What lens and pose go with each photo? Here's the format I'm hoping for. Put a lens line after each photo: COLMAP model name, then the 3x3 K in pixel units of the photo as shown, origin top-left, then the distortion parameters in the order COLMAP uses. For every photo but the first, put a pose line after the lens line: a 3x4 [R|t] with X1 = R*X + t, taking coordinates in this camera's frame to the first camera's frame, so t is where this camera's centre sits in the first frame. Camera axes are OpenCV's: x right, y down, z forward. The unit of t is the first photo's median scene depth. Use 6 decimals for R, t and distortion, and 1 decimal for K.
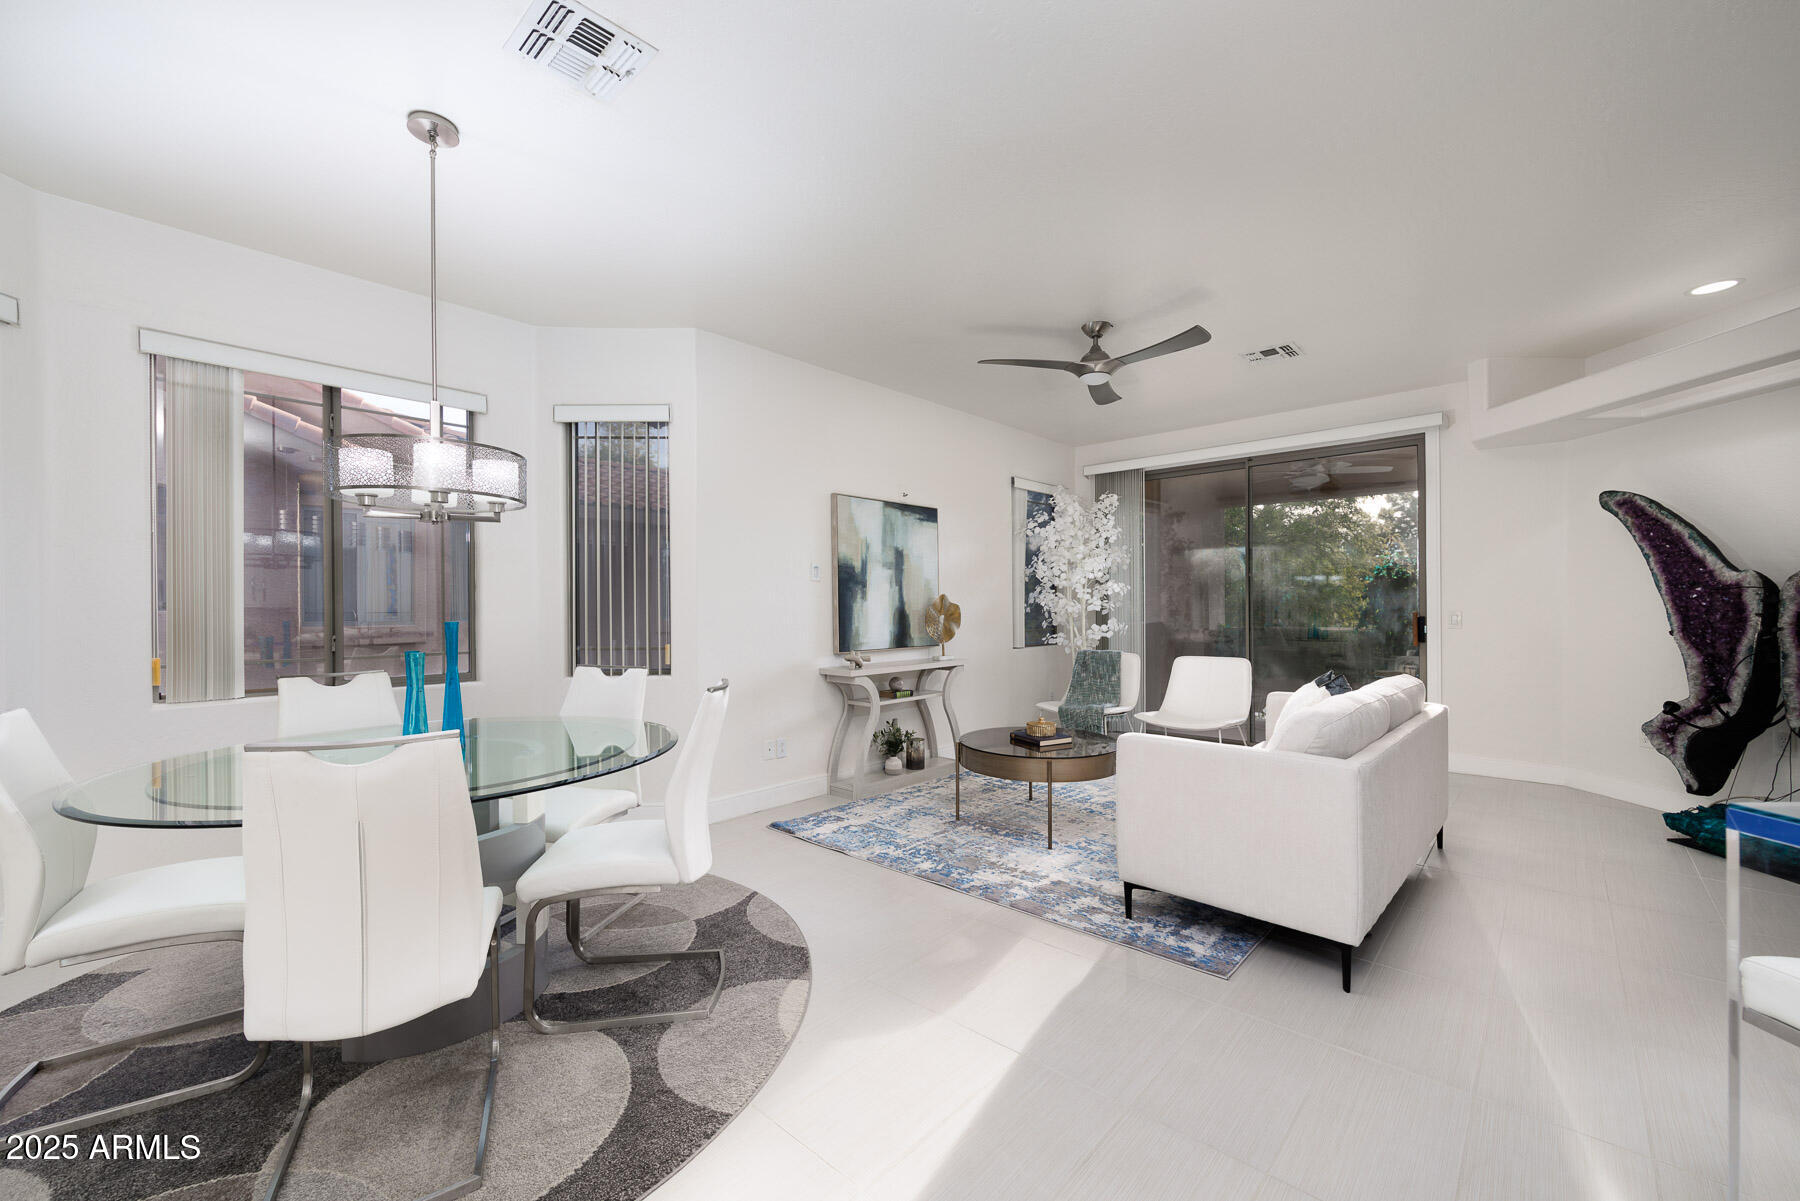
lens RADIAL K [[720.8, 0, 894.3], [0, 720.8, 603.1], [0, 0, 1]] dist [-0.001999, 0.001871]
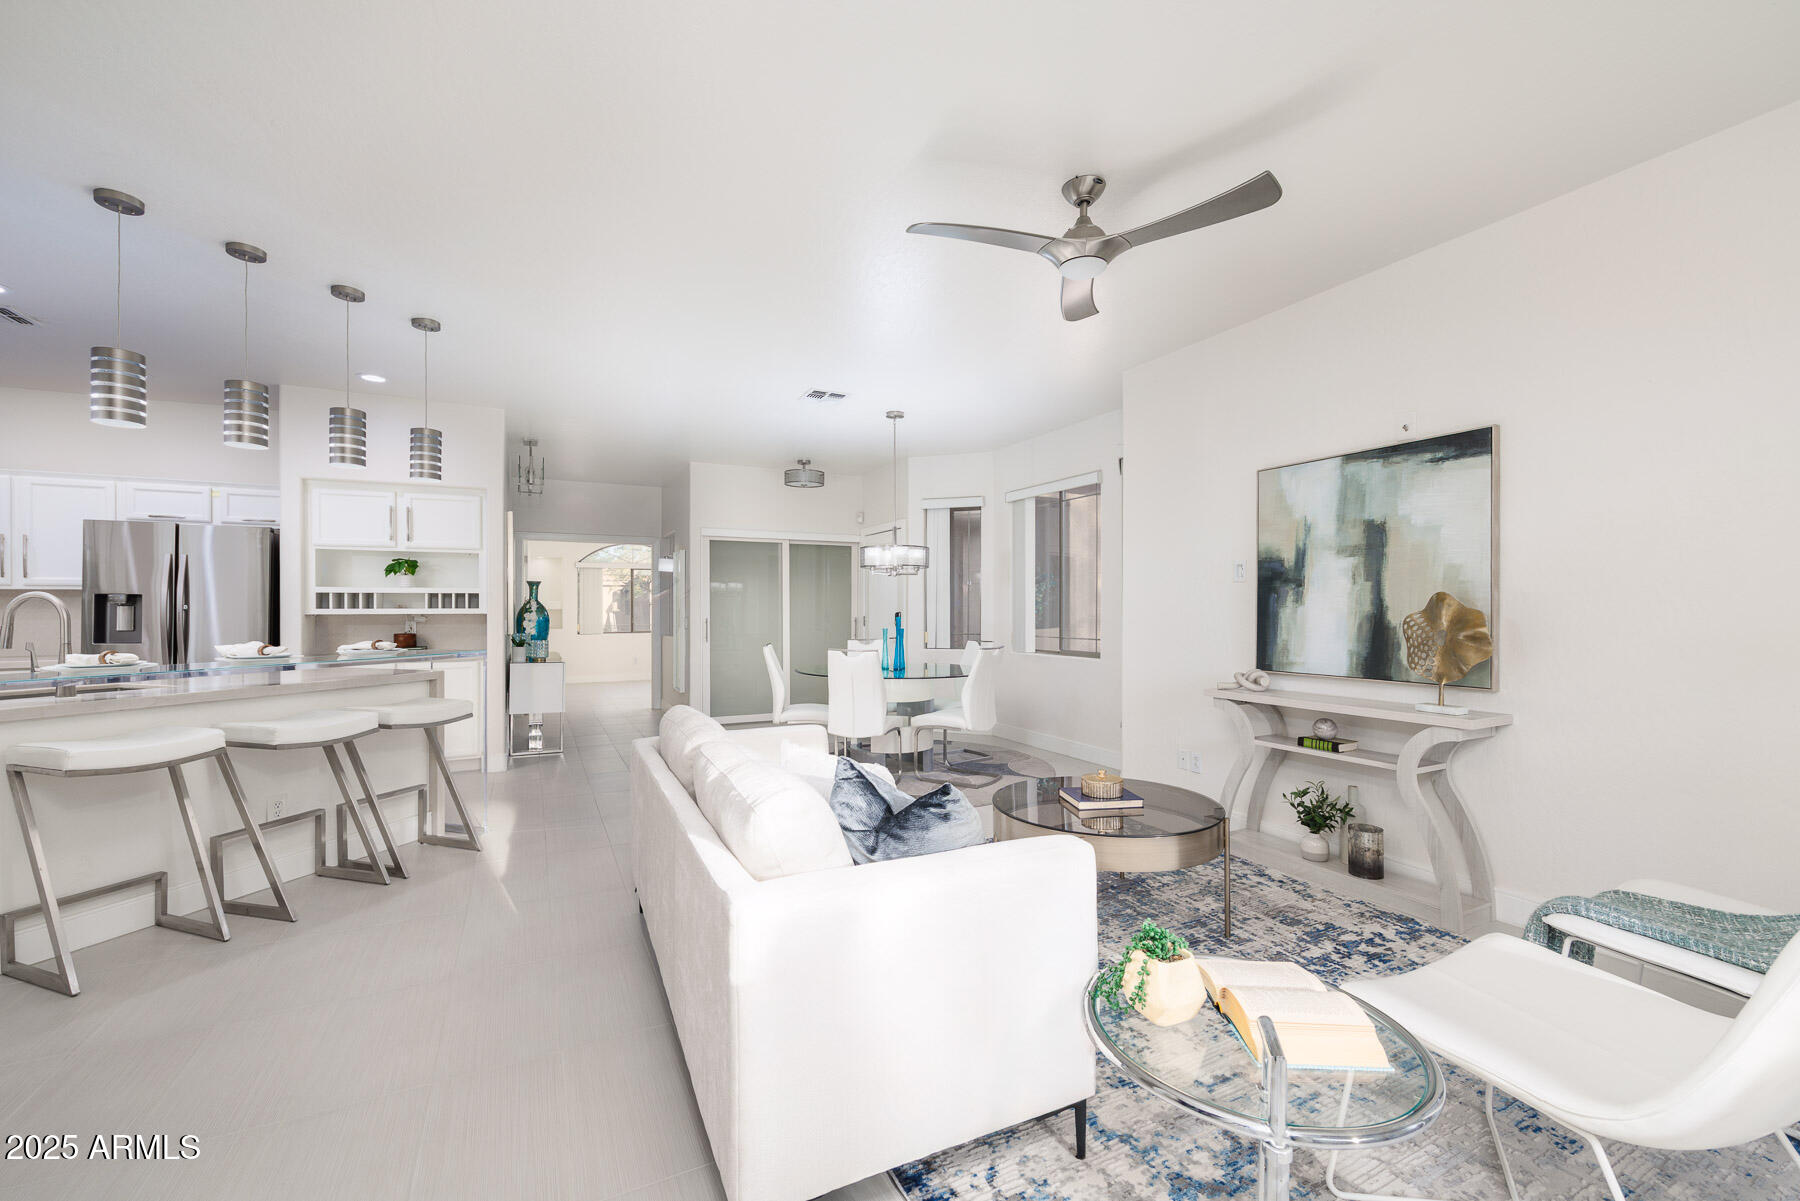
lens RADIAL K [[720.8, 0, 889.6], [0, 720.8, 613.3], [0, 0, 1]] dist [-0.001999, 0.001871]
pose [[-0.352940, 0.013570, -0.935547, 0.866179], [0.006636, 0.999906, 0.012000, -0.007048], [0.935622, -0.001973, -0.352997, 0.964841]]
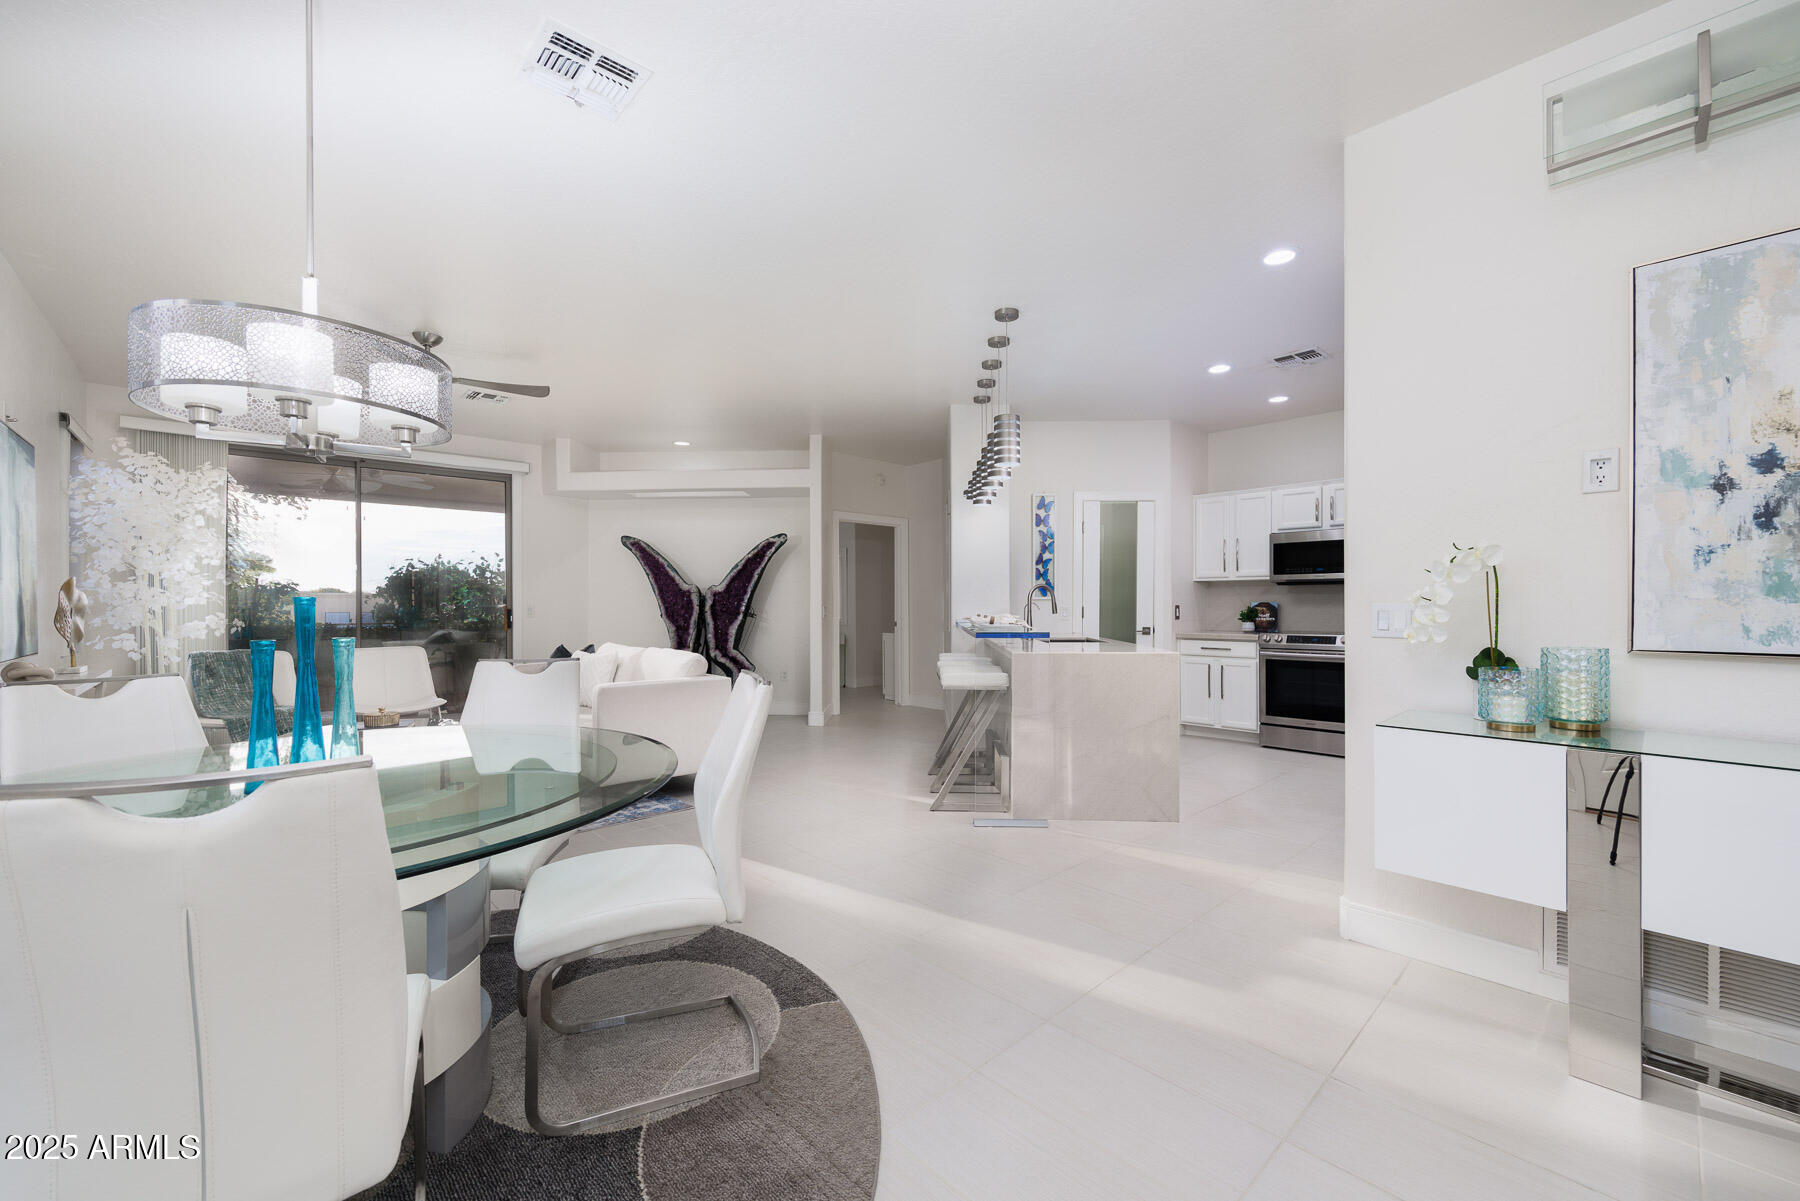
lens RADIAL K [[720.8, 0, 894.2], [0, 720.8, 601.1], [0, 0, 1]] dist [-0.001999, 0.001871]
pose [[0.082444, 0.010439, 0.996541, -0.665183], [-0.002540, 0.999944, -0.010265, 0.018257], [-0.996592, -0.001685, 0.082466, 0.196863]]
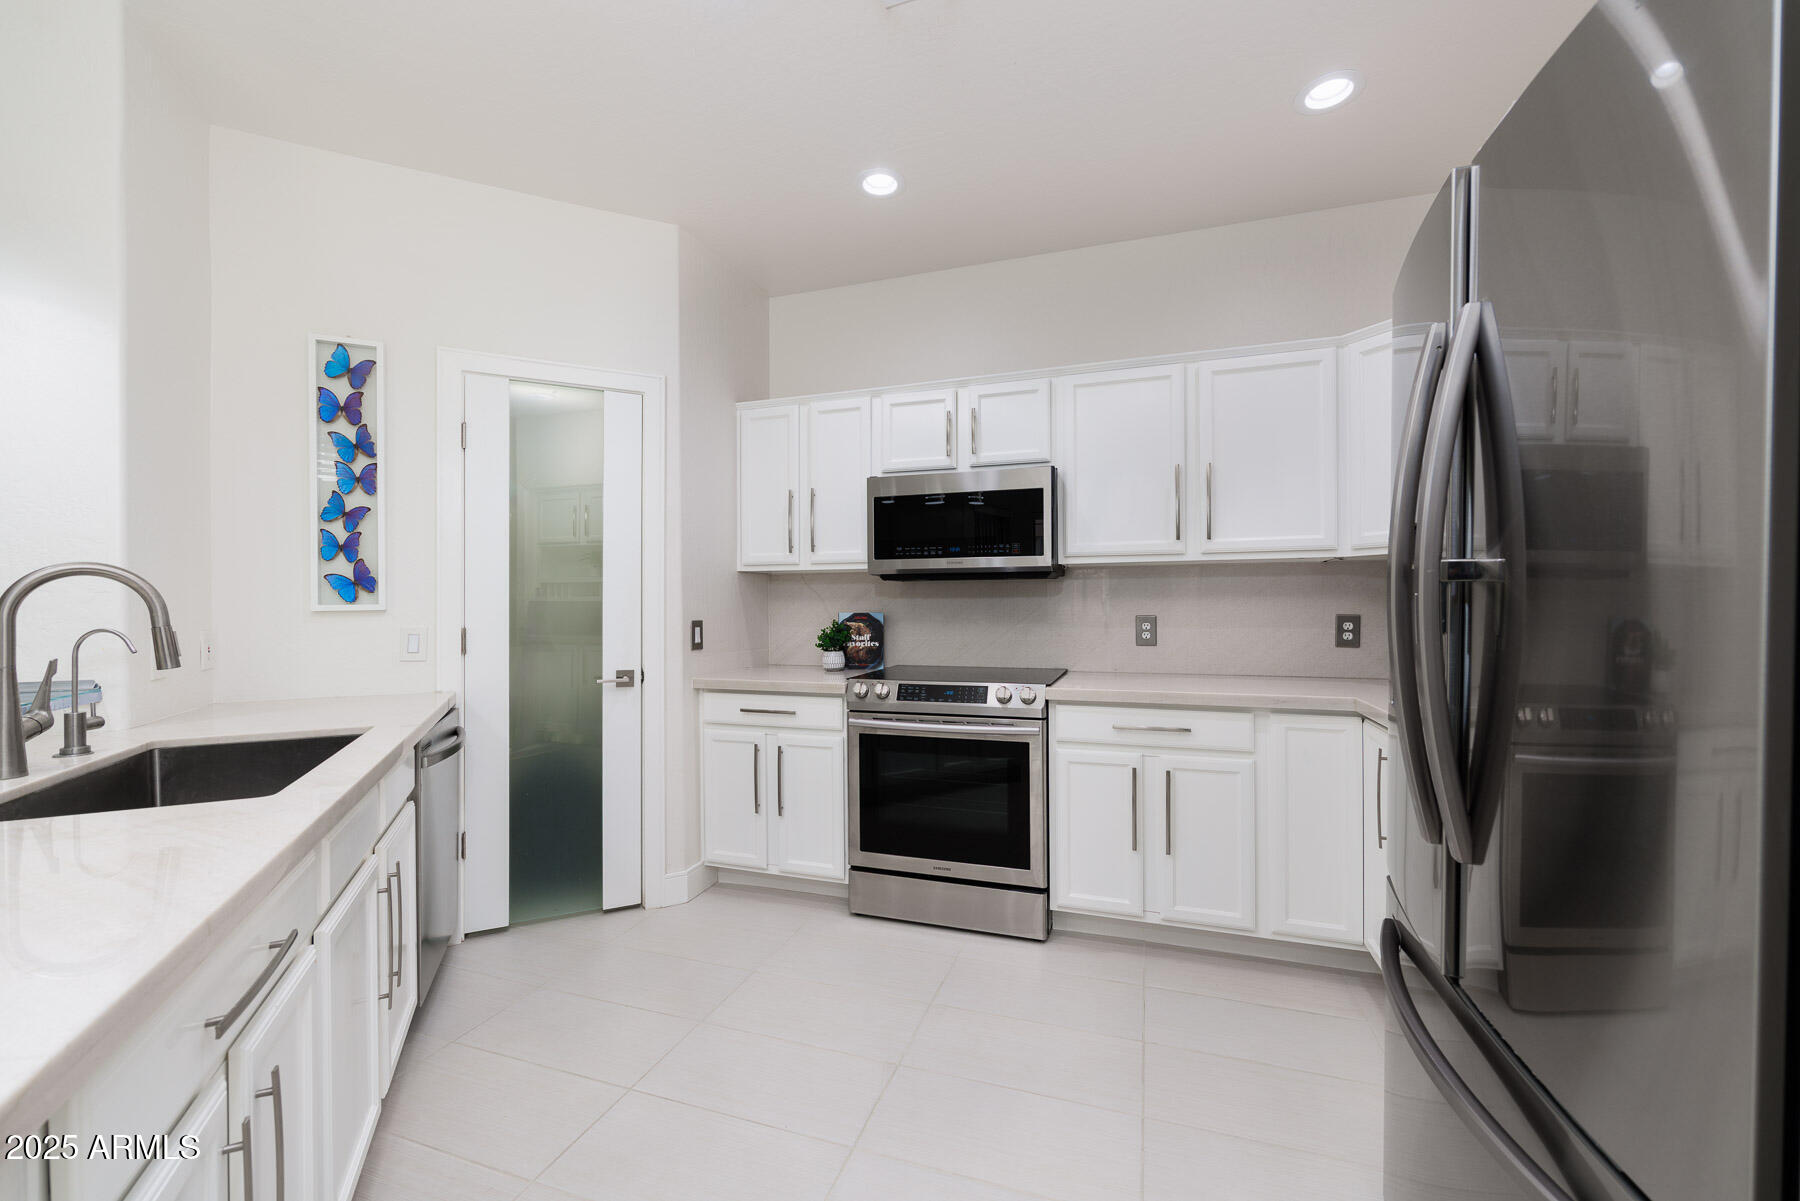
lens RADIAL K [[720.8, 0, 903.8], [0, 720.8, 606.4], [0, 0, 1]] dist [-0.001999, 0.001871]
pose [[-0.408521, 0.005055, 0.912735, 0.103128], [0.006012, 0.999978, -0.002848, -0.000159], [-0.912729, 0.004324, -0.408542, -0.145505]]
